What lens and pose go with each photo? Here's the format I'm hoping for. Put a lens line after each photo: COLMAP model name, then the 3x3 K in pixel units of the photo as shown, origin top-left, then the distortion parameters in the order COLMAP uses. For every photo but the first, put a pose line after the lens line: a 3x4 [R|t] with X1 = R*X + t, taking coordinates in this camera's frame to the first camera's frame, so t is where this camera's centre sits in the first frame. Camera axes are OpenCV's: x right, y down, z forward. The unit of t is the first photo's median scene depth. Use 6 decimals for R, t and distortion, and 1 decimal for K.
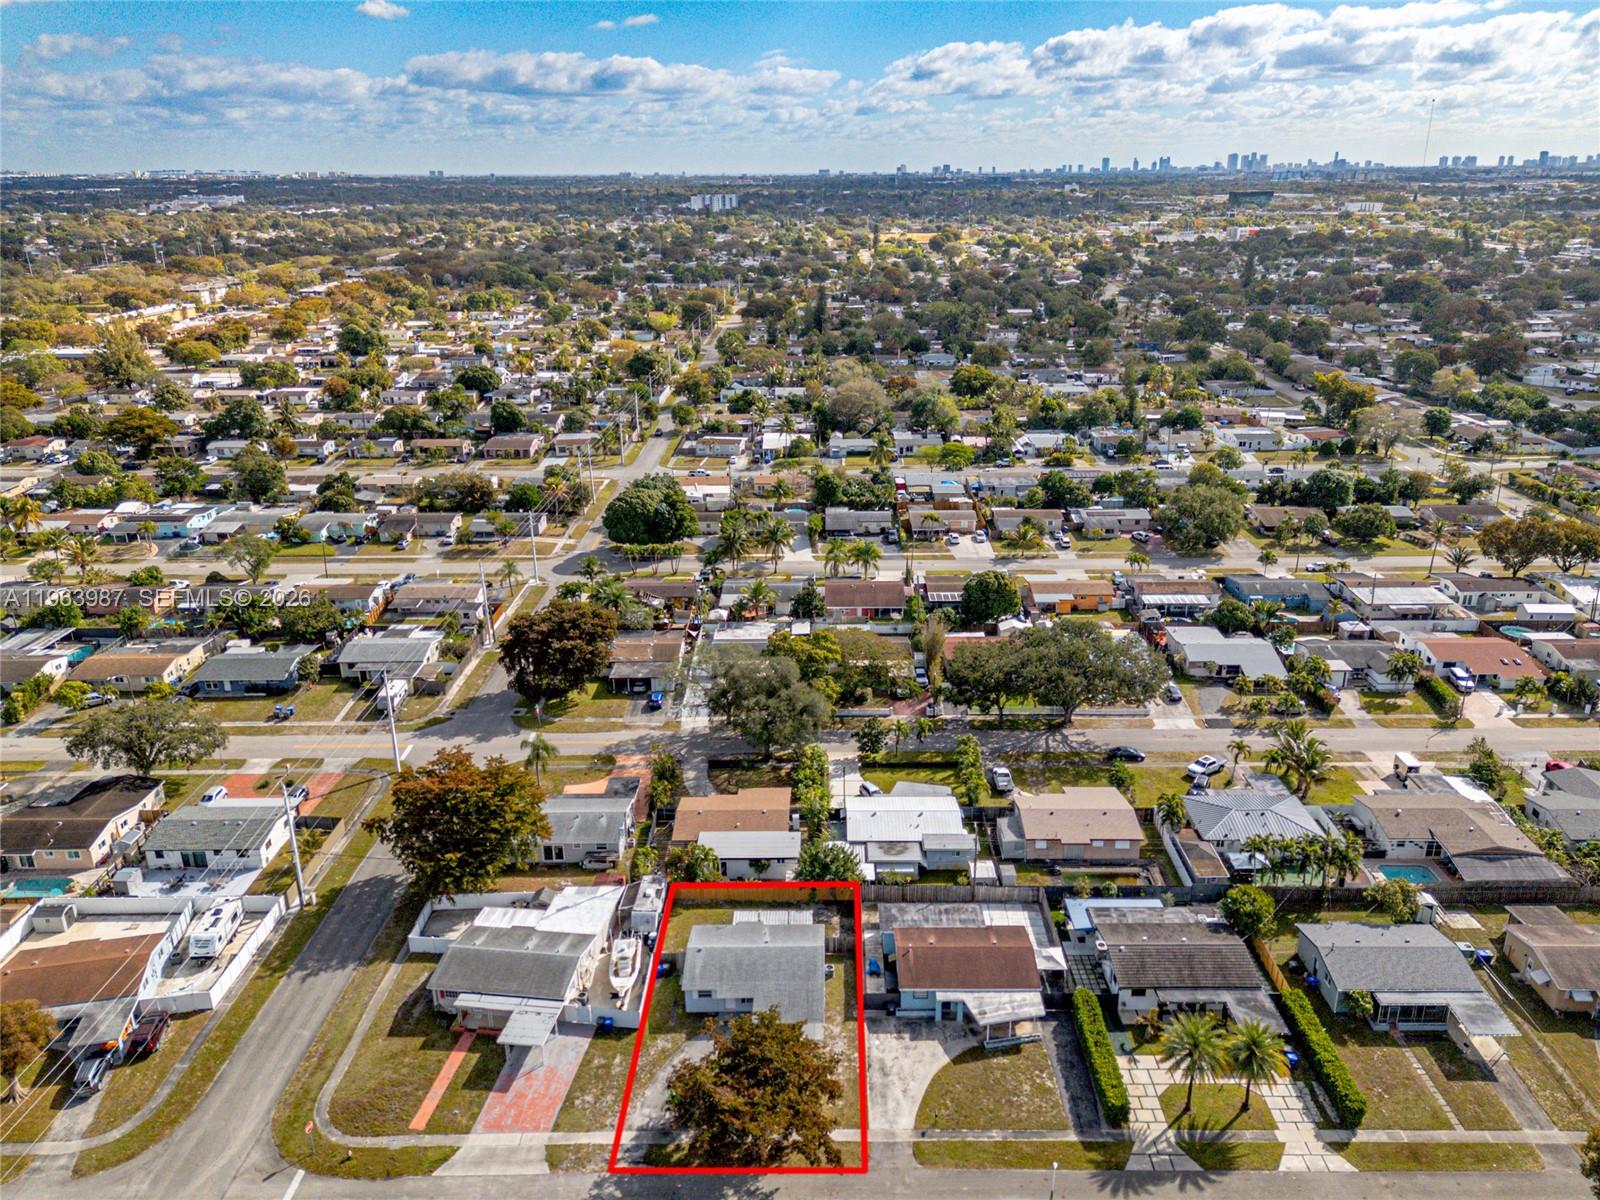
lens RADIAL K [[1195.1, 0, 800.3], [0, 1195.1, 599.7], [0, 0, 1]] dist [0.061401, -0.047083]
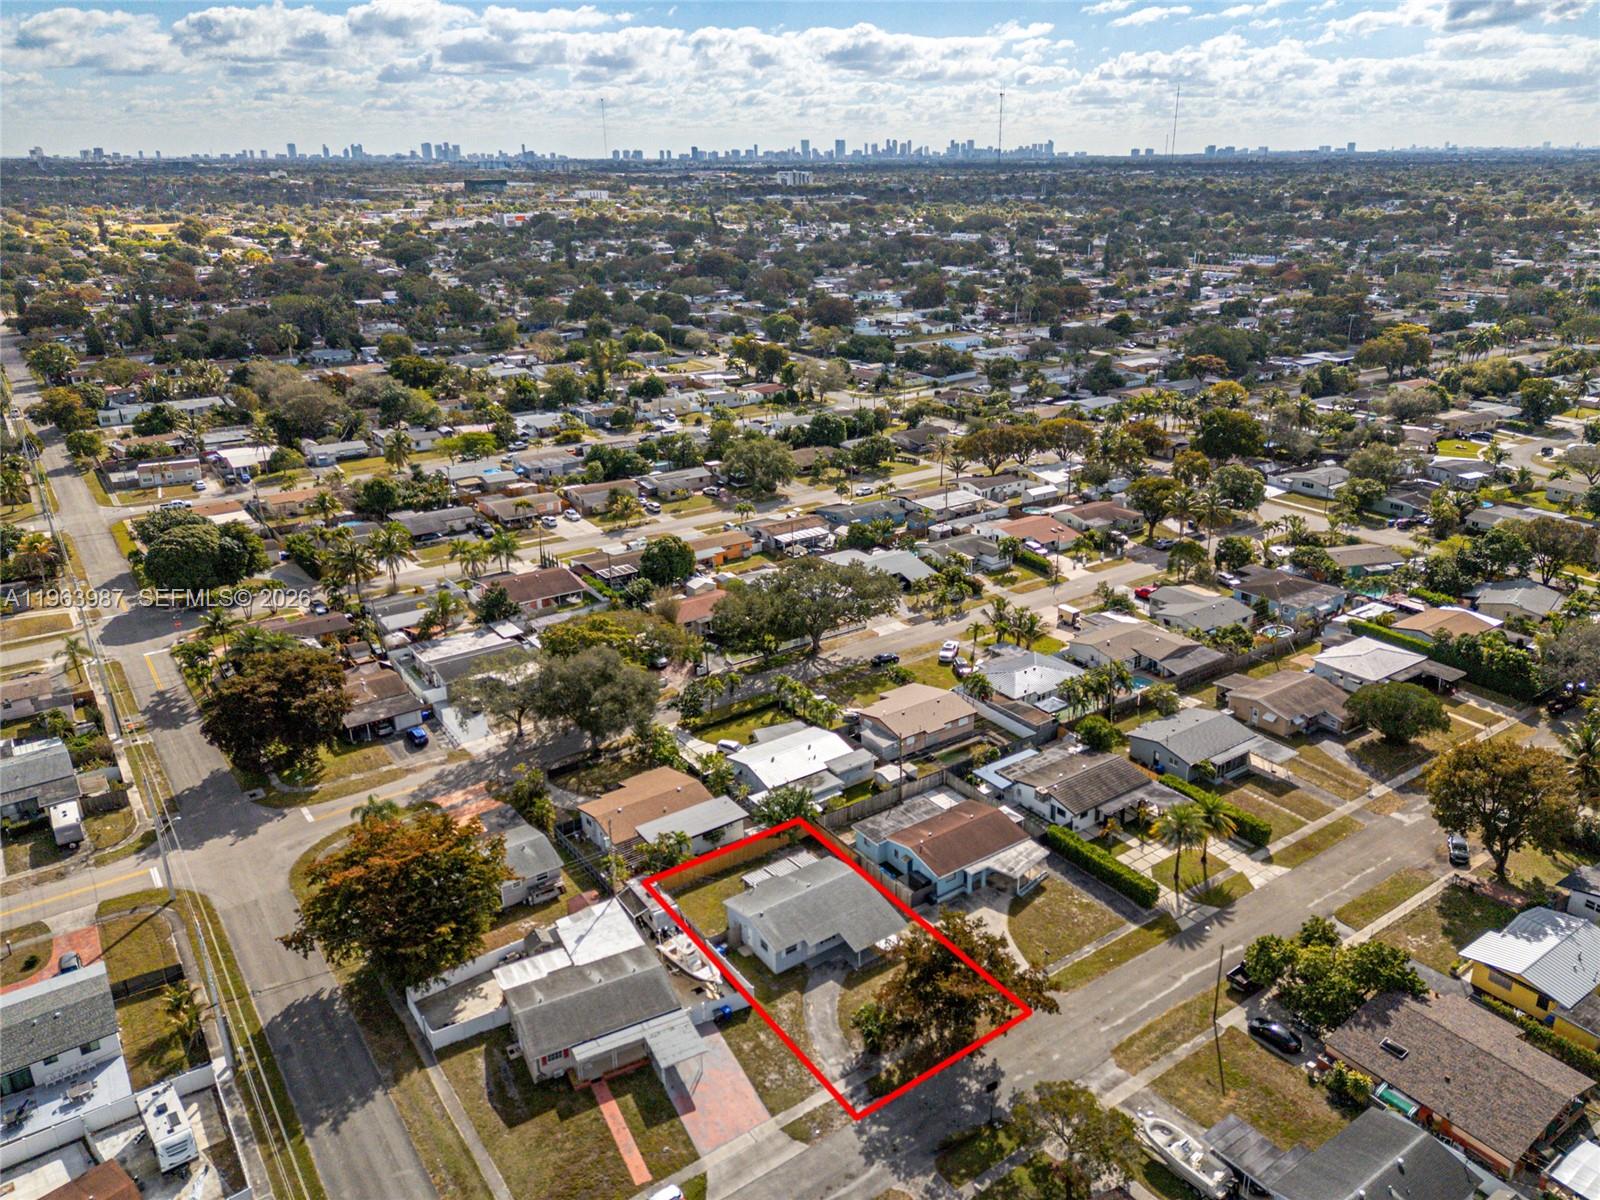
lens RADIAL K [[1195.1, 0, 836.6], [0, 1195.1, 566.9], [0, 0, 1]] dist [0.061401, -0.047083]
pose [[0.798702, -0.190795, 0.570678, -0.311358], [0.199859, 0.978673, 0.047484, -0.016897], [-0.567567, 0.076130, 0.819800, 0.063343]]
